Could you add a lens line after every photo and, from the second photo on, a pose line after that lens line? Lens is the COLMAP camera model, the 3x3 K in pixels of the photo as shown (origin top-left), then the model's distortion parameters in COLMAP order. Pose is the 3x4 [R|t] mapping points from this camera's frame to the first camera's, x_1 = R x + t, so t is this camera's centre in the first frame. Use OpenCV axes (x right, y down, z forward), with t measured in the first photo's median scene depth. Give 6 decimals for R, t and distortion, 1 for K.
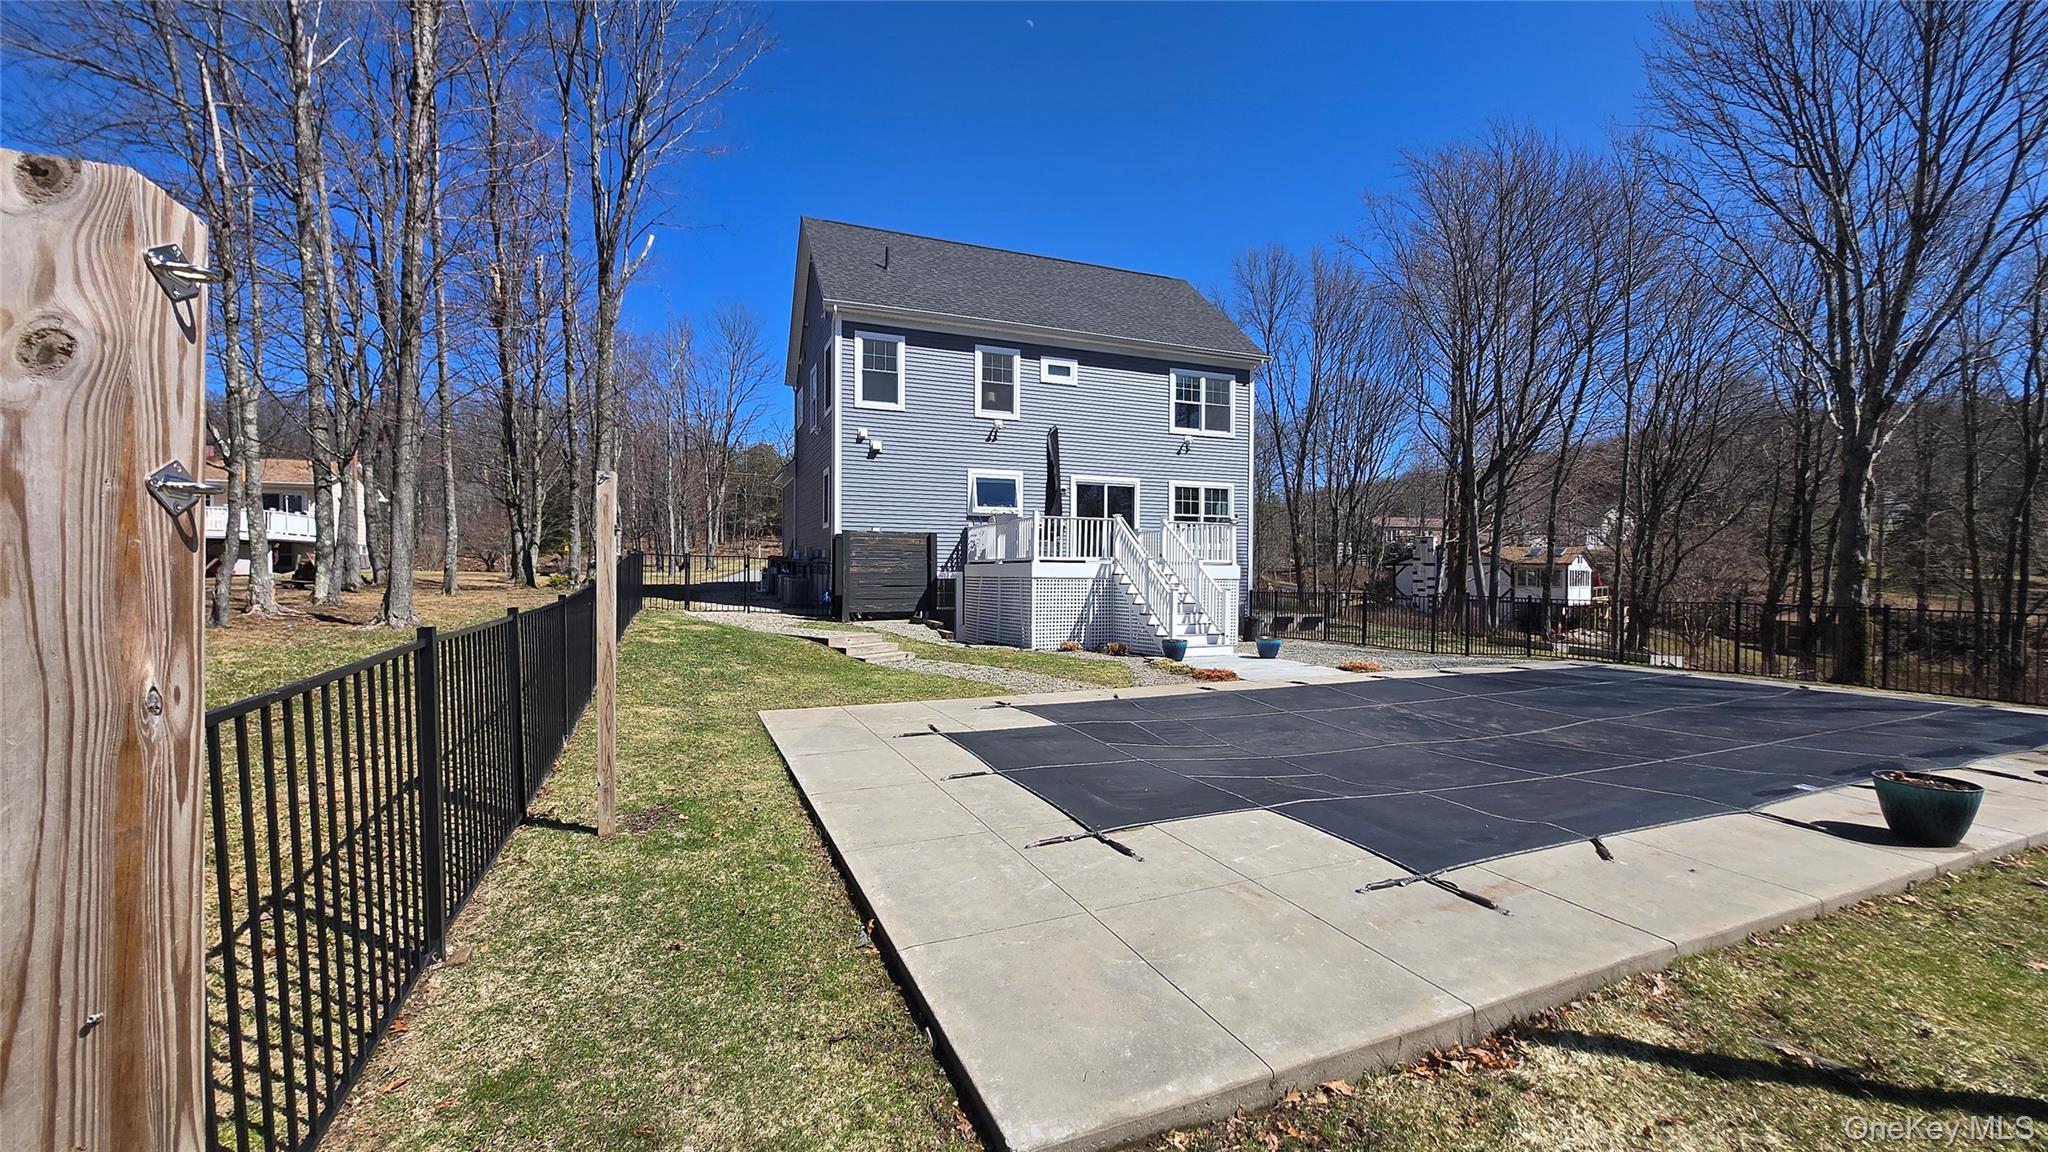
lens RADIAL K [[800.0, 0, 1016.3], [0, 800.0, 568.6], [0, 0, 1]] dist [-0.016621, -0.000048]
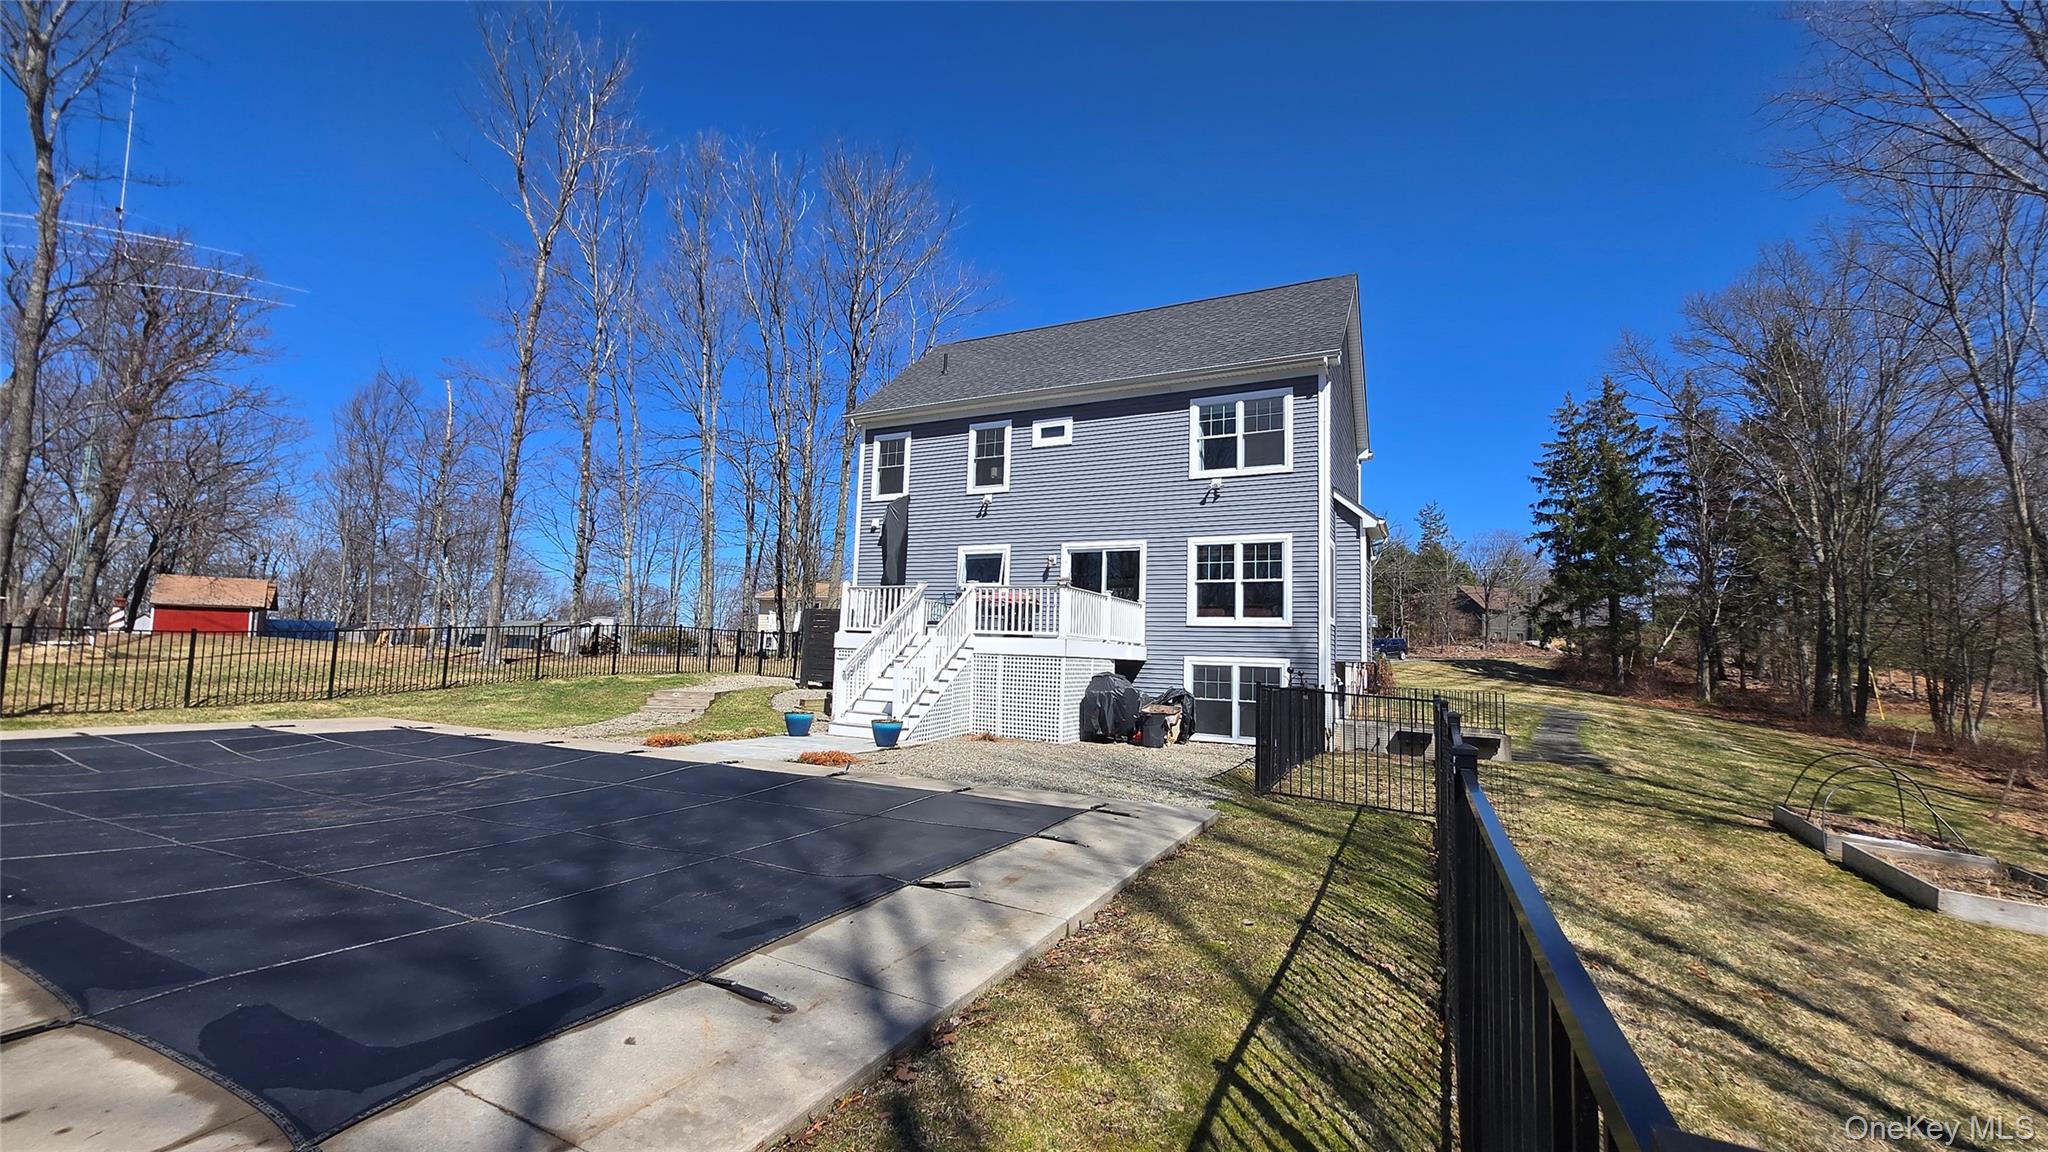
lens RADIAL K [[800.0, 0, 1035.6], [0, 800.0, 573.0], [0, 0, 1]] dist [-0.016621, -0.000048]
pose [[0.661848, -0.063358, -0.746956, 0.736874], [-0.028637, 0.993558, -0.109649, 0.015301], [0.749091, 0.093961, 0.655770, 0.406918]]
